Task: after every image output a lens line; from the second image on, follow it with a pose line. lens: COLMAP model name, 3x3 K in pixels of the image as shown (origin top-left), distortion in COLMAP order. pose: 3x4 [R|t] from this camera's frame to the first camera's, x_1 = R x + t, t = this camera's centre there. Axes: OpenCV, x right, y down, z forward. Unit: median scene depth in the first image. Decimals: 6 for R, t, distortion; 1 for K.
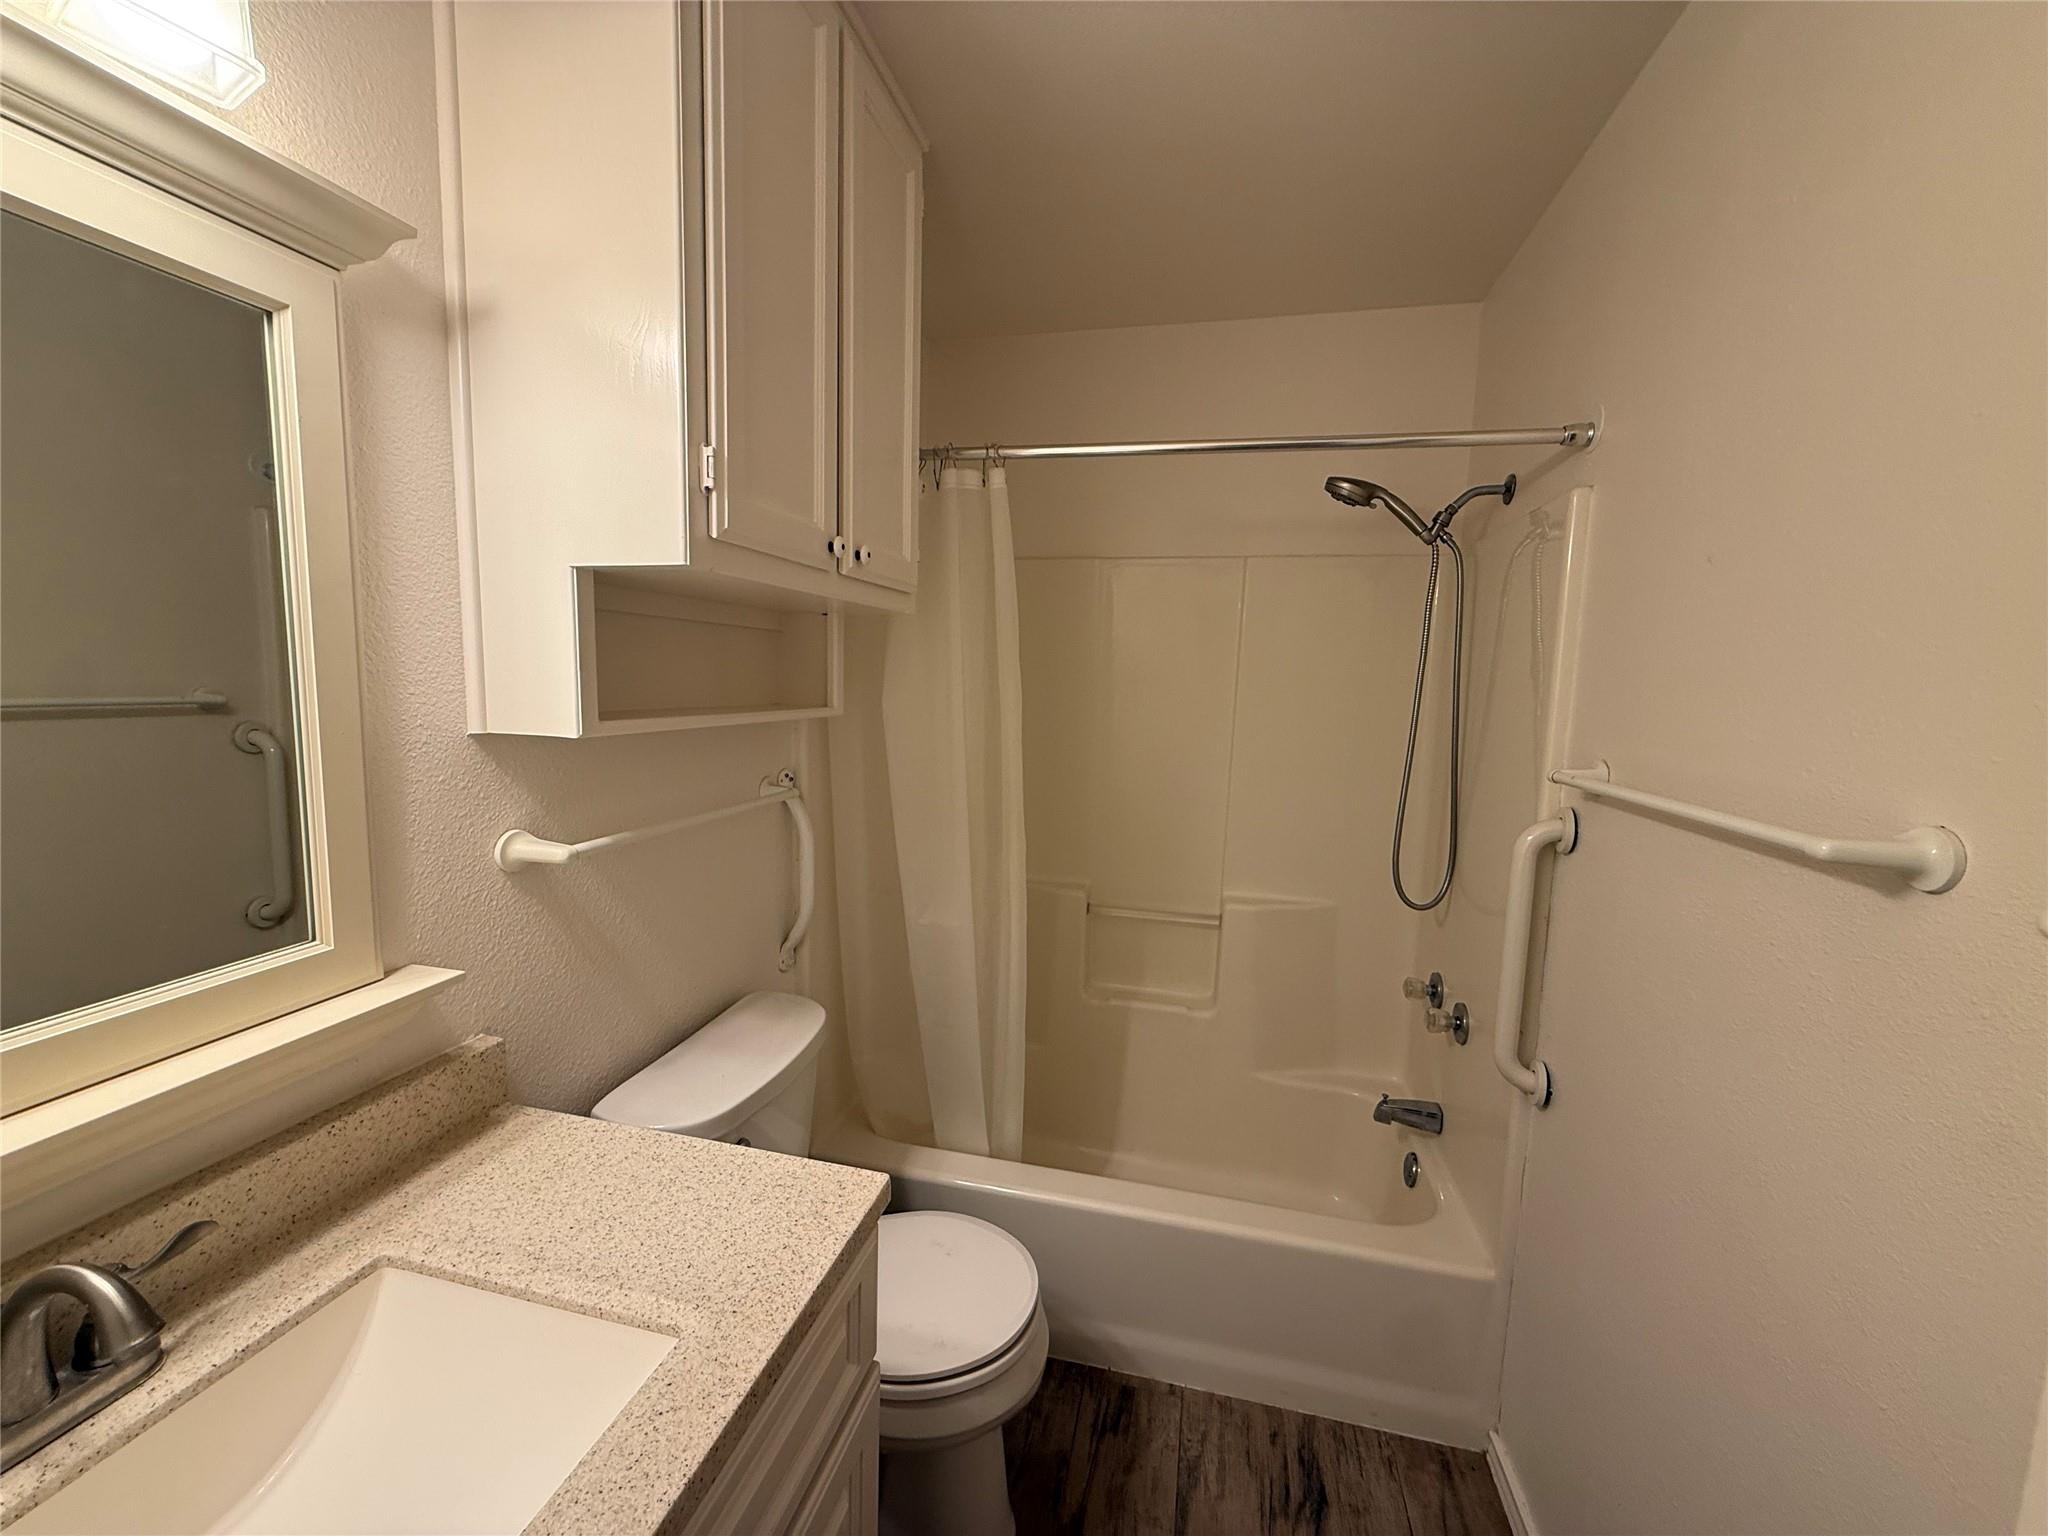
lens RADIAL K [[824.6, 0, 1014.4], [0, 824.6, 763.0], [0, 0, 1]] dist [0.003069, 0.000098]
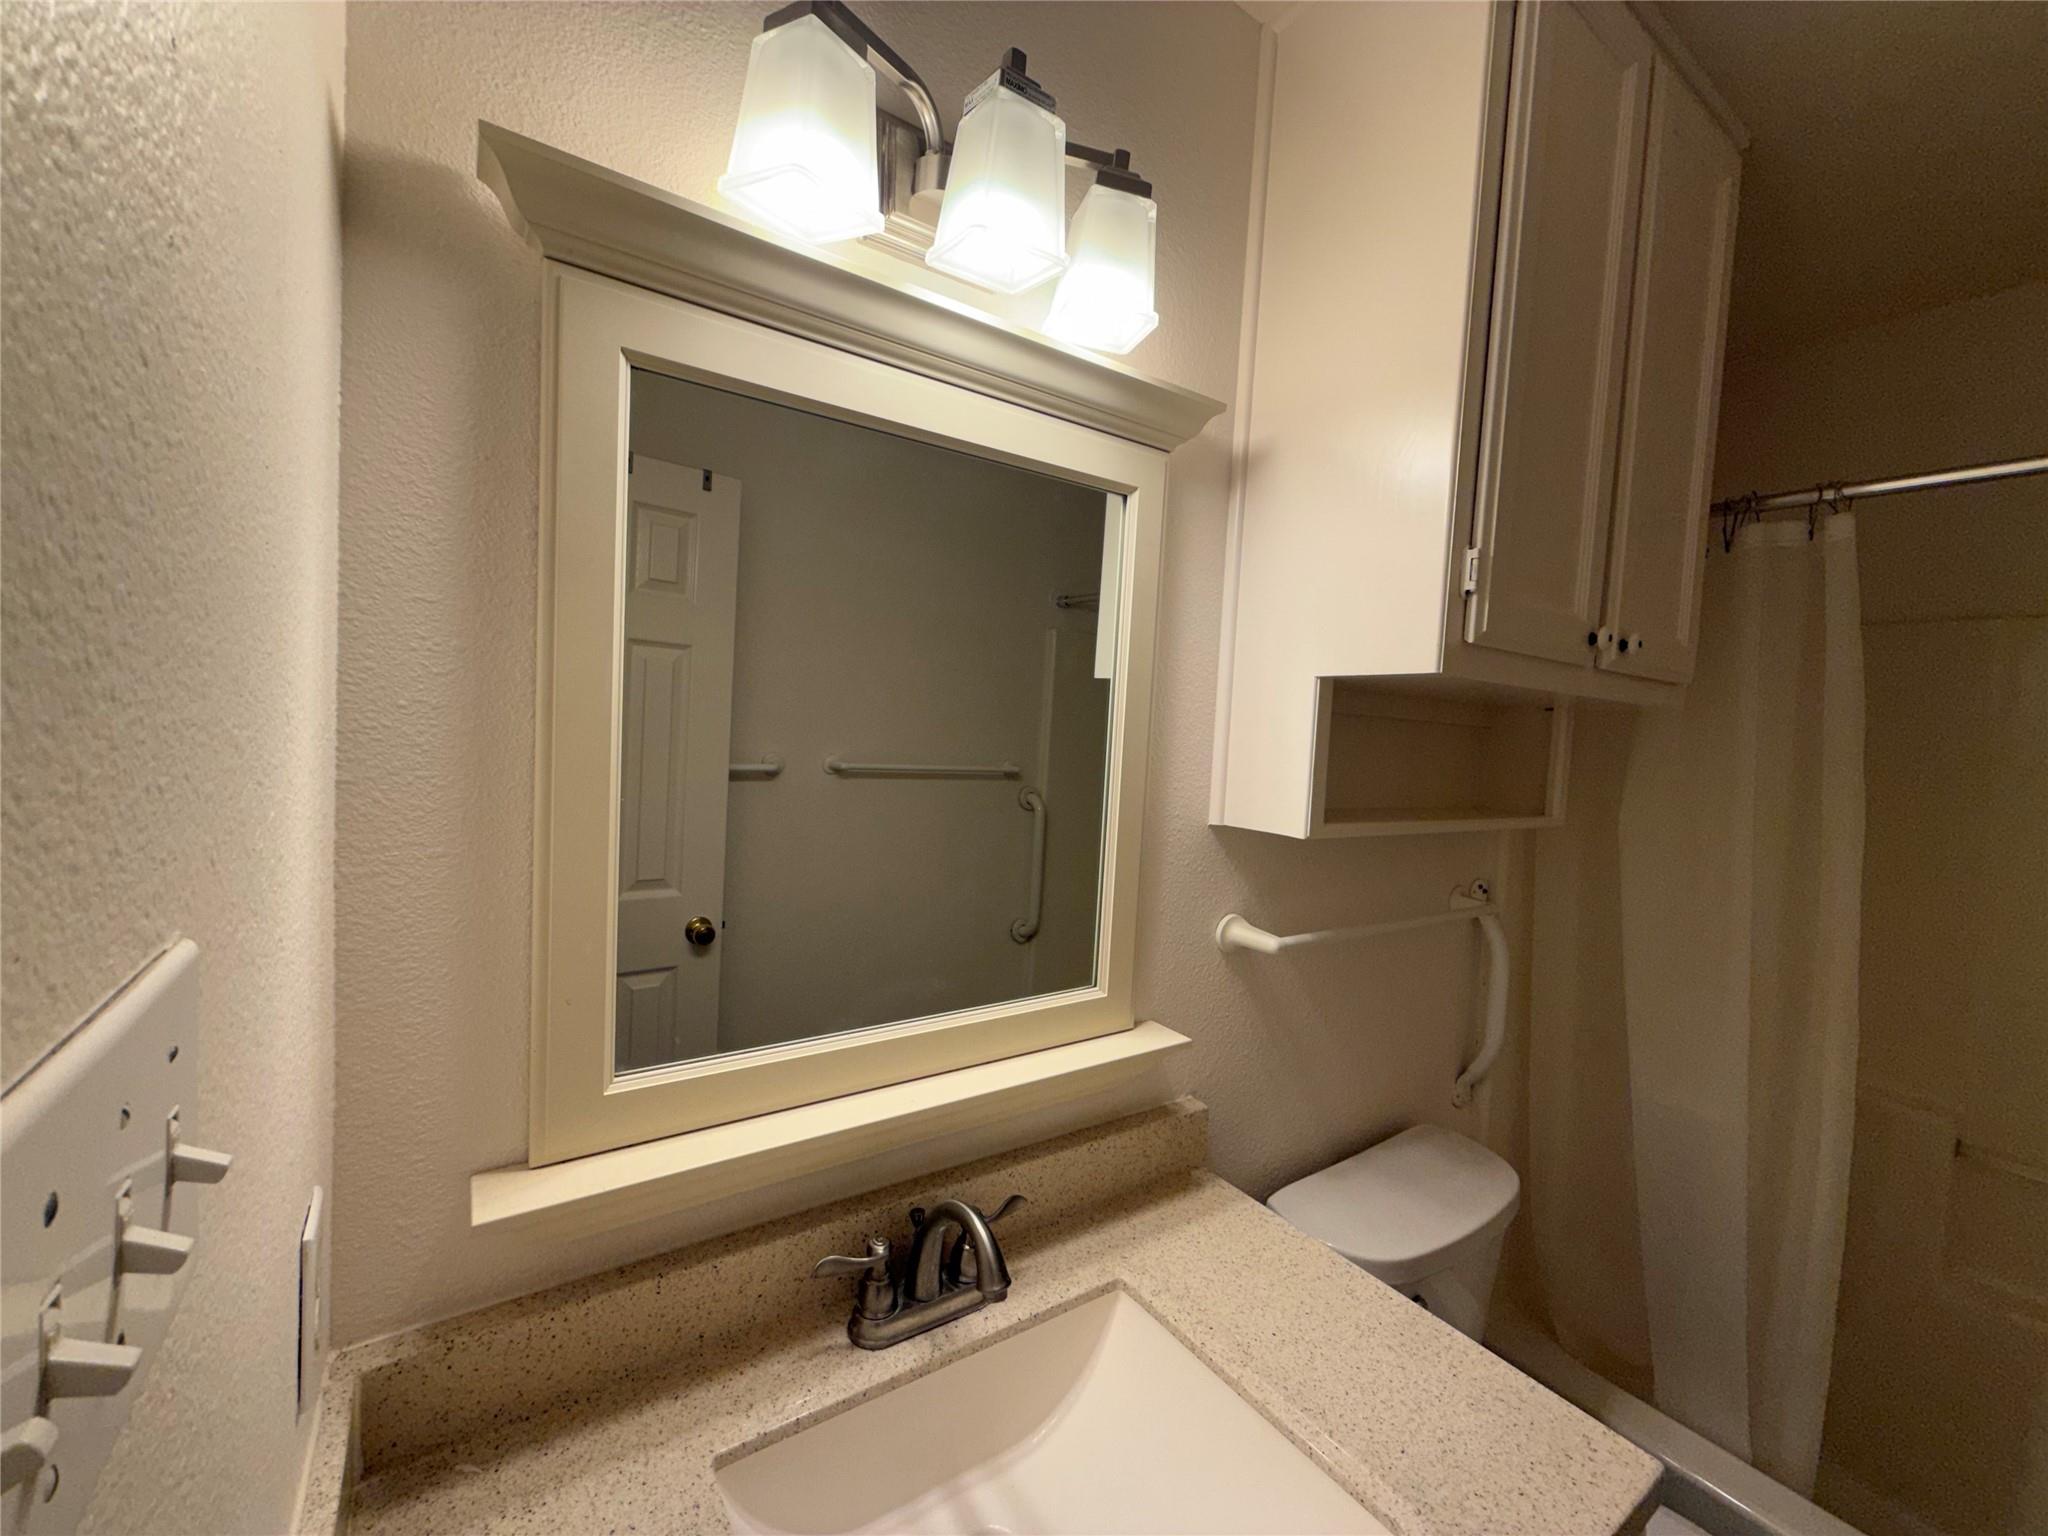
lens RADIAL K [[824.6, 0, 1021.4], [0, 824.6, 769.2], [0, 0, 1]] dist [0.003069, 0.000098]
pose [[0.742289, 0.046920, -0.668435, -0.106469], [-0.106792, 0.993079, -0.048883, -0.029669], [0.661515, 0.107669, 0.742162, -0.015413]]
